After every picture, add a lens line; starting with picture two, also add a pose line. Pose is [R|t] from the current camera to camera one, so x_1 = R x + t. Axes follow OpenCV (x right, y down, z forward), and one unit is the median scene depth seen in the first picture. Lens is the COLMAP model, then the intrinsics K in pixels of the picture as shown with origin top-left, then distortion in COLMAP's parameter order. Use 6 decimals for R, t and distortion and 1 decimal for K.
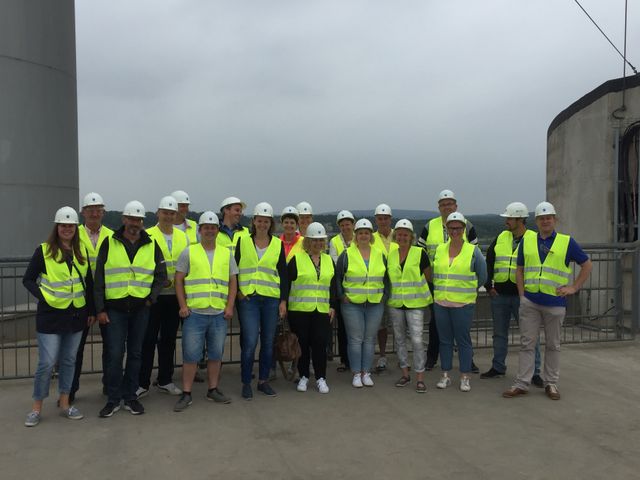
lens RADIAL K [[706.9, 0, 318.3], [0, 706.9, 236.0], [0, 0, 1]] dist [0.040195, 0.000000]
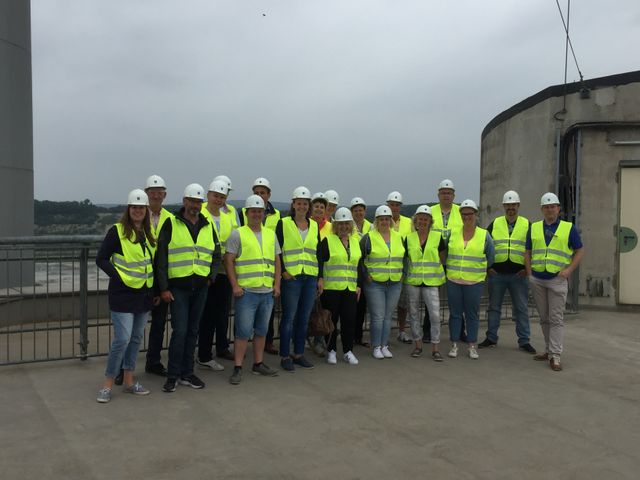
lens RADIAL K [[706.9, 0, 317.6], [0, 706.9, 241.4], [0, 0, 1]] dist [0.040195, 0.000000]
pose [[0.979069, 0.003042, 0.203508, -0.267146], [-0.007506, 0.999748, 0.021170, 0.010160], [-0.203392, -0.022255, 0.978844, -0.048816]]
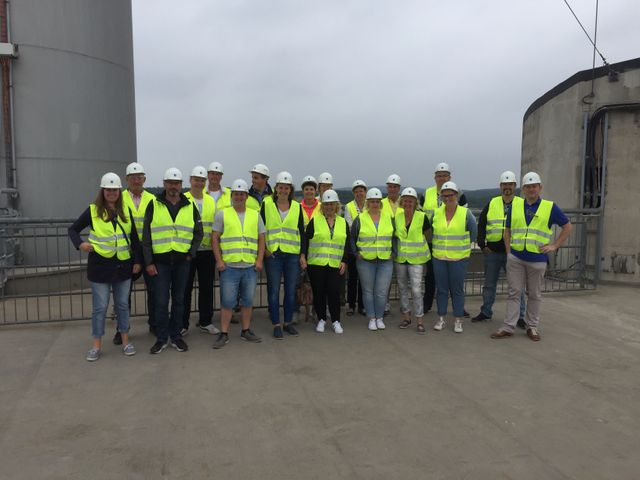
lens RADIAL K [[545.5, 0, 322.2], [0, 545.5, 242.8], [0, 0, 1]] dist [0.060367, -0.077615]
pose [[0.999907, 0.004097, -0.013018, -0.009042], [-0.003221, 0.997772, 0.066636, 0.008569], [0.013262, -0.066588, 0.997692, 0.093877]]
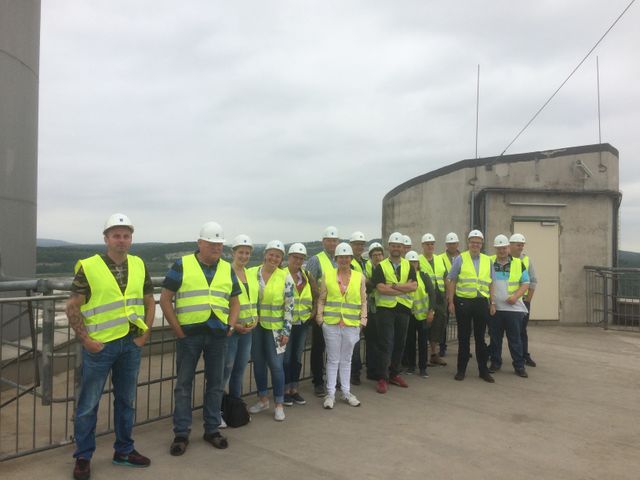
lens RADIAL K [[547.8, 0, 324.9], [0, 547.8, 243.9], [0, 0, 1]] dist [0.063958, -0.038240]
pose [[0.814855, 0.024064, 0.579165, -0.749340], [-0.006515, 0.999455, -0.032362, 0.004101], [-0.579628, 0.022597, 0.814568, 0.317354]]
